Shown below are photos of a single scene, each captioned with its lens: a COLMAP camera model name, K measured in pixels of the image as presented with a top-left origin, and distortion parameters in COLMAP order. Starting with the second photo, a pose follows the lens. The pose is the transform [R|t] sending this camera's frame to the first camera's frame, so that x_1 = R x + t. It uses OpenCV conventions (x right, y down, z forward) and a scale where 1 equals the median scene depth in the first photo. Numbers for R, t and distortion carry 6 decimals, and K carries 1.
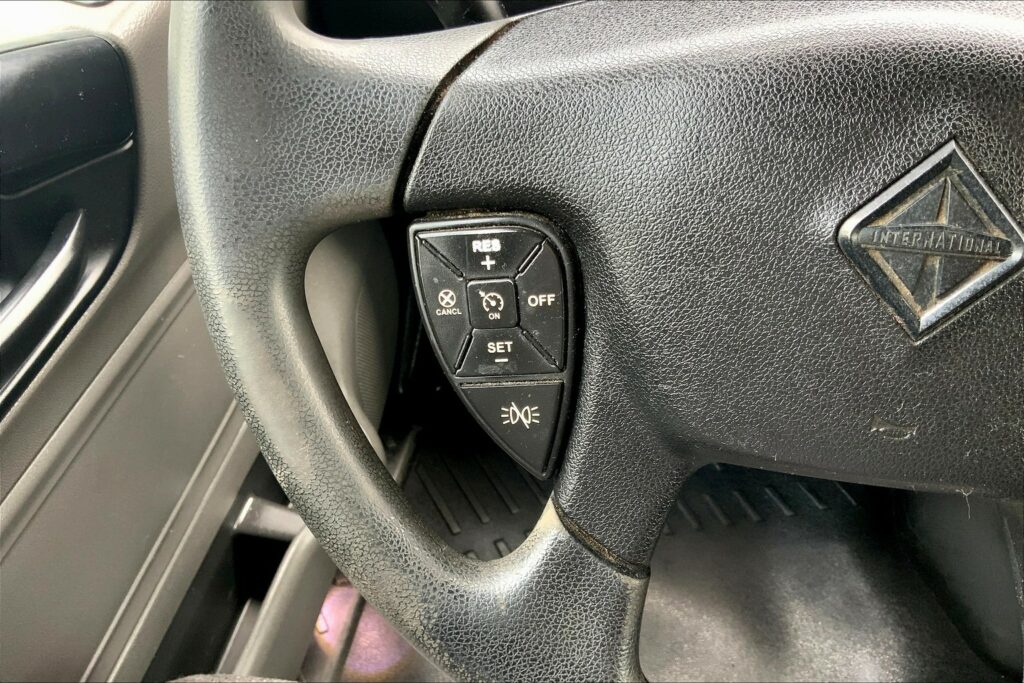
lens RADIAL K [[854.7, 0, 507.9], [0, 854.7, 342.9], [0, 0, 1]] dist [0.037287, -0.081793]
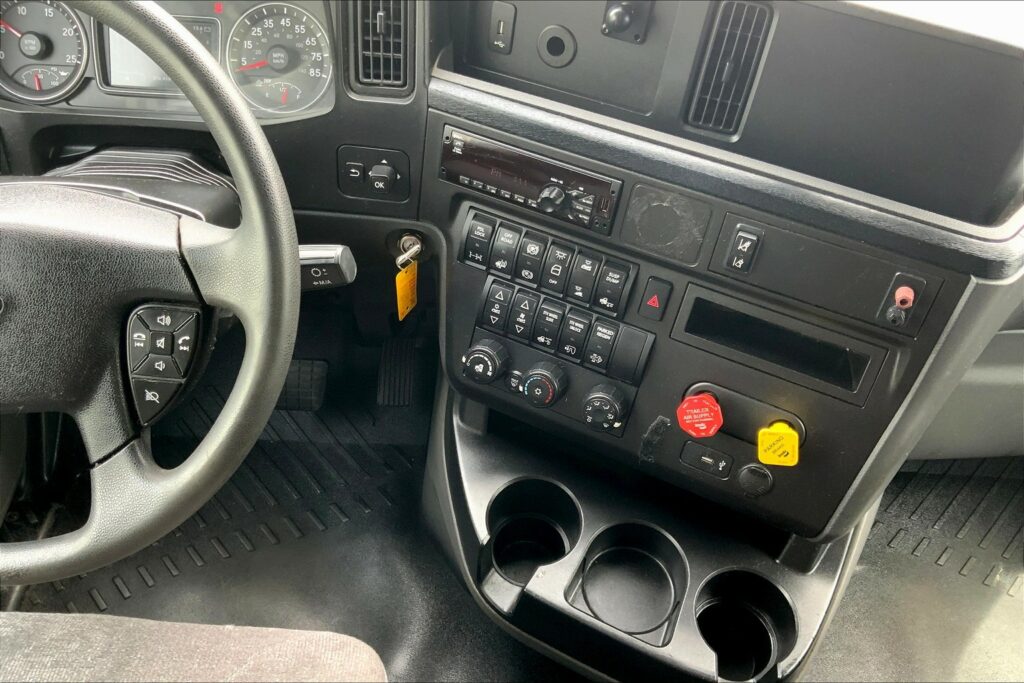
lens RADIAL K [[854.7, 0, 521.5], [0, 854.7, 355.5], [0, 0, 1]] dist [0.037287, -0.081793]
pose [[0.977025, -0.138618, 0.161884, 1.245192], [0.158434, 0.980454, -0.116657, 0.431154], [-0.142549, 0.139625, 0.979890, -1.246310]]
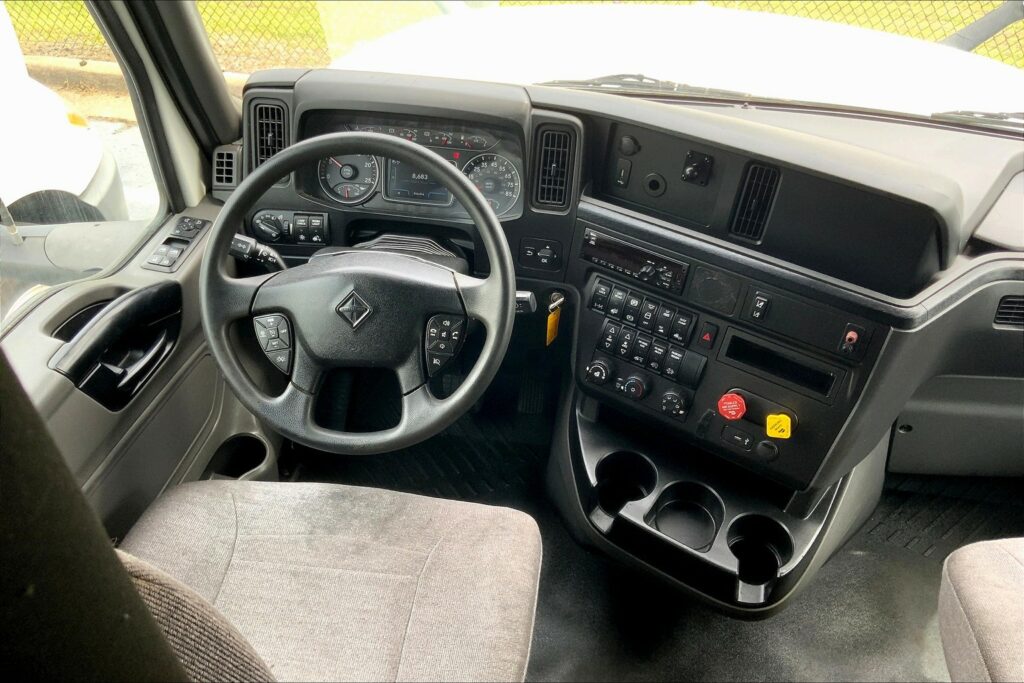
lens RADIAL K [[854.7, 0, 516.7], [0, 854.7, 340.2], [0, 0, 1]] dist [0.037287, -0.081793]
pose [[0.995524, -0.067538, 0.066106, 0.832476], [0.081452, 0.967904, -0.237757, 1.011594], [-0.047927, 0.242077, 0.969073, -2.953561]]
